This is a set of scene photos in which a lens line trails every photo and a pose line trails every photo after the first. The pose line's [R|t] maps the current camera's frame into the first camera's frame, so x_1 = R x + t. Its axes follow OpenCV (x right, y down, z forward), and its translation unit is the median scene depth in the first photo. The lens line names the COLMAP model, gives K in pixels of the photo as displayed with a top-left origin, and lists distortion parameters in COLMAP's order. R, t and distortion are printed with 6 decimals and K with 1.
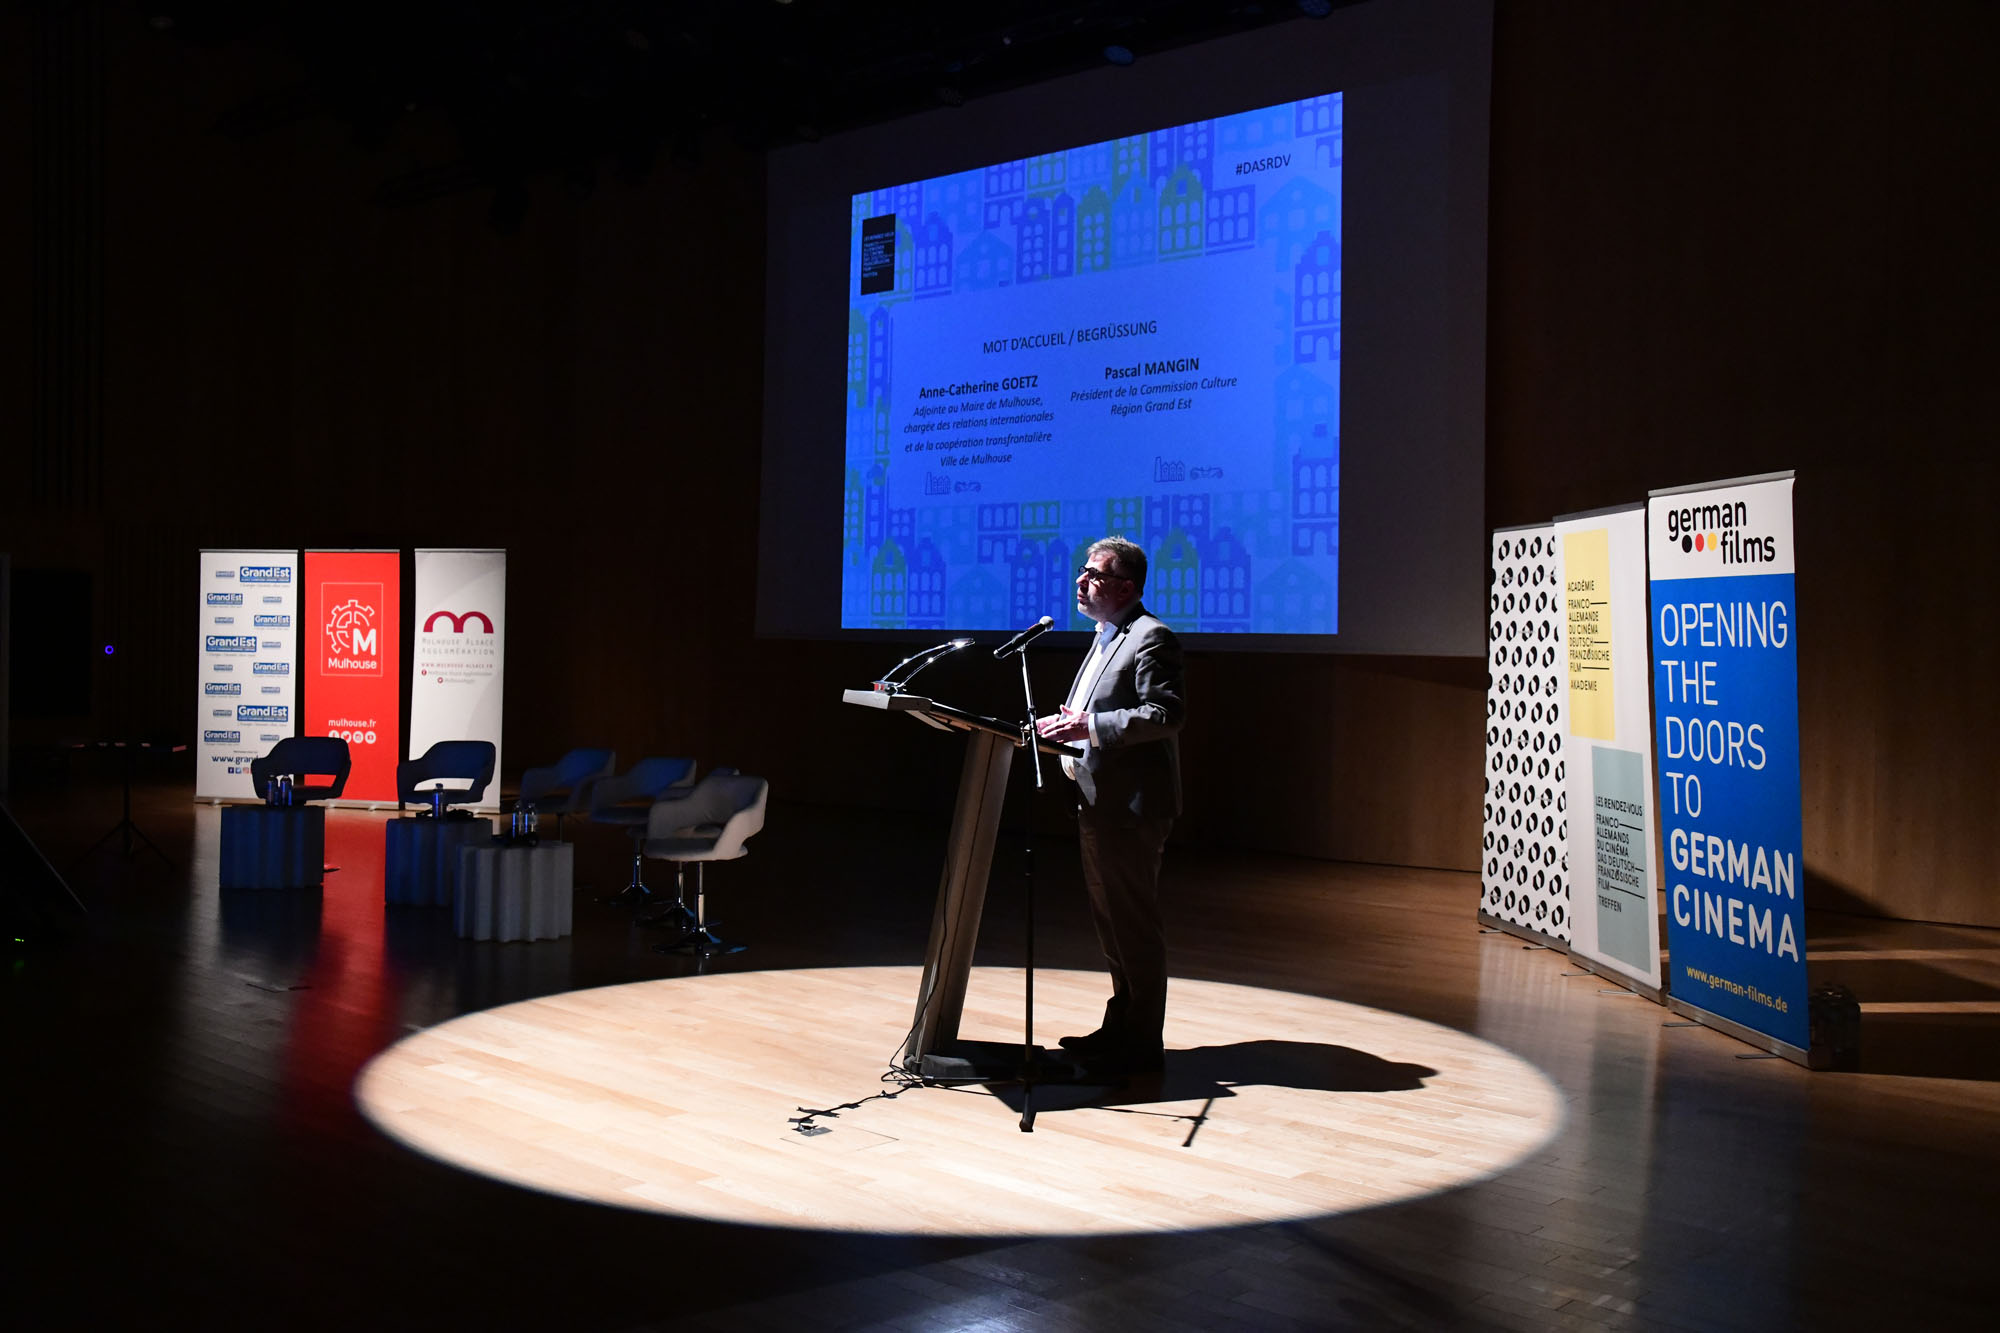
lens RADIAL K [[1934.0, 0, 999.8], [0, 1934.0, 667.1], [0, 0, 1]] dist [-0.055913, 0.000000]
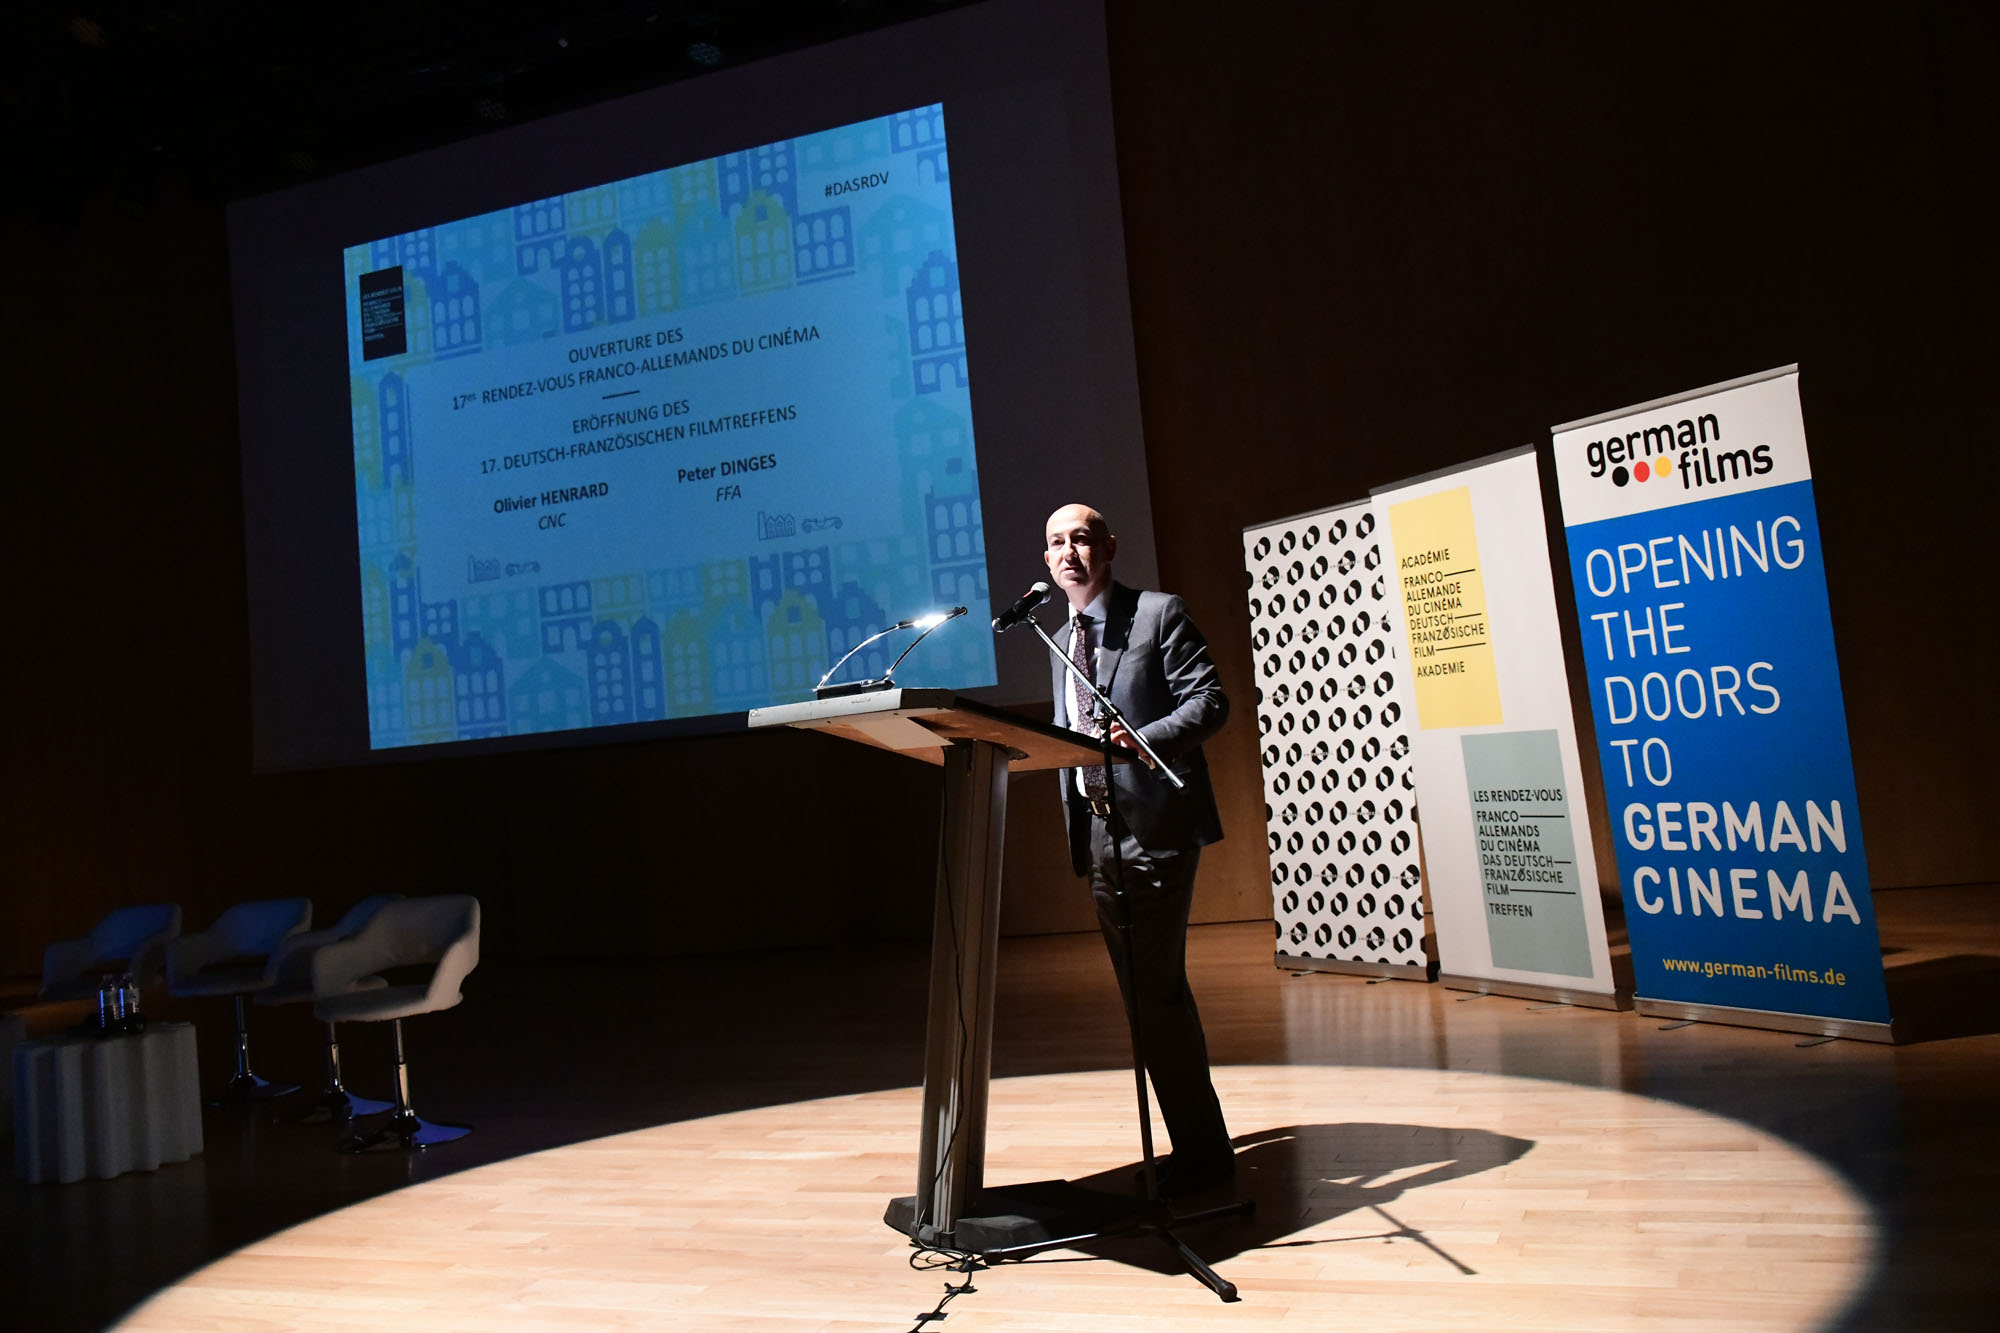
lens RADIAL K [[1831.7, 0, 993.1], [0, 1831.7, 647.8], [0, 0, 1]] dist [-0.053391, 0.000000]
pose [[0.933944, -0.078705, 0.348645, -0.124015], [0.108619, 0.991818, -0.067067, 0.022886], [-0.340514, 0.100507, 0.934852, 0.192403]]
